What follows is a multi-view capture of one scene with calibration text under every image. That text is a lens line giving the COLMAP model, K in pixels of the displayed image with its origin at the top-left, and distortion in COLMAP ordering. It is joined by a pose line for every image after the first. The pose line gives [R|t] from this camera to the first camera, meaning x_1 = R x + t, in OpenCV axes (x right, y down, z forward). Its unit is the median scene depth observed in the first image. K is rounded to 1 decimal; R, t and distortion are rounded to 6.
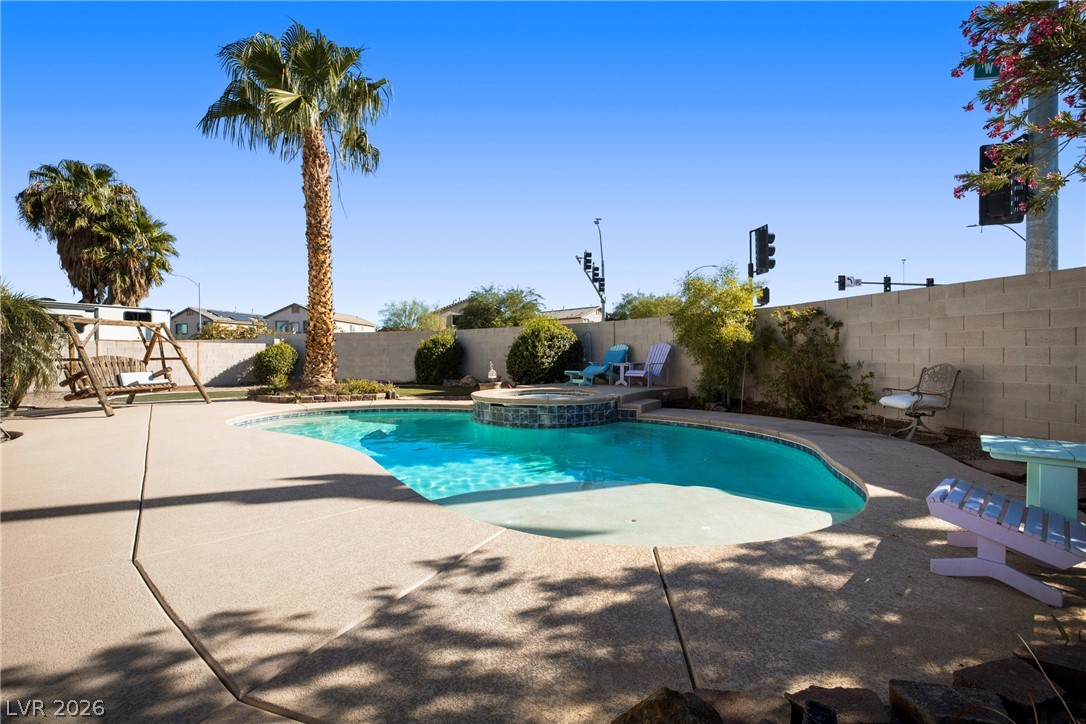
lens RADIAL K [[464.0, 0, 545.9], [0, 464.0, 357.7], [0, 0, 1]] dist [-0.042328, 0.015340]
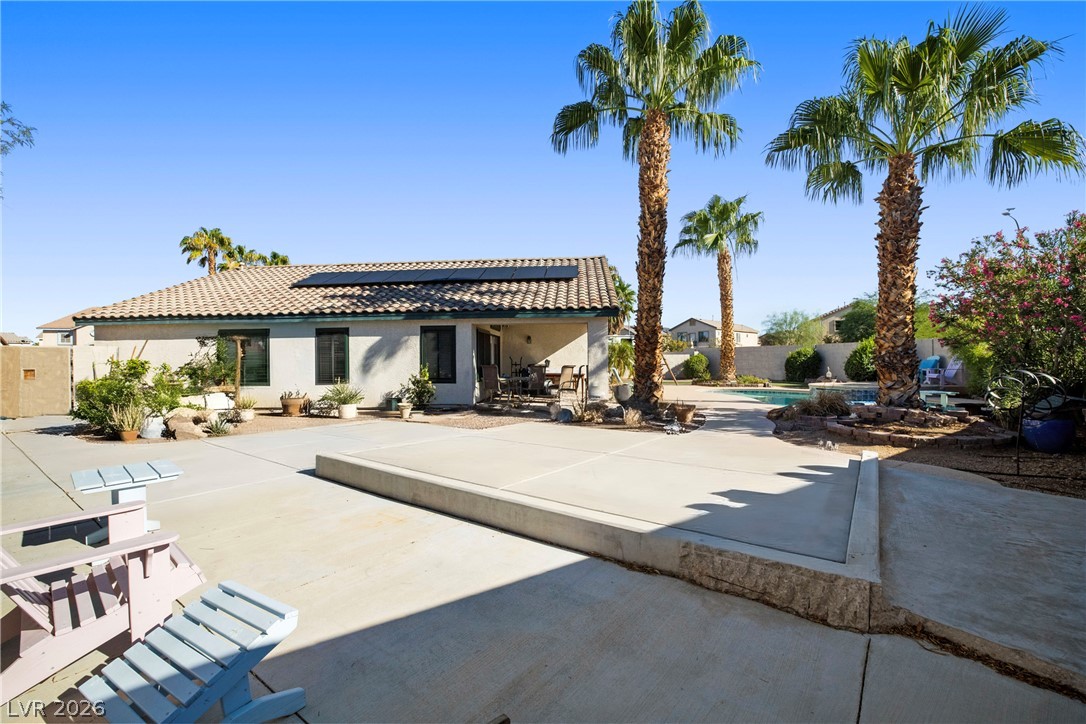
lens RADIAL K [[464.0, 0, 545.9], [0, 464.0, 357.7], [0, 0, 1]] dist [-0.042328, 0.015340]
pose [[0.704575, -0.004014, -0.709618, 0.317617], [-0.000639, 0.999980, -0.006291, -0.012822], [0.709629, 0.004886, 0.704559, -0.838655]]
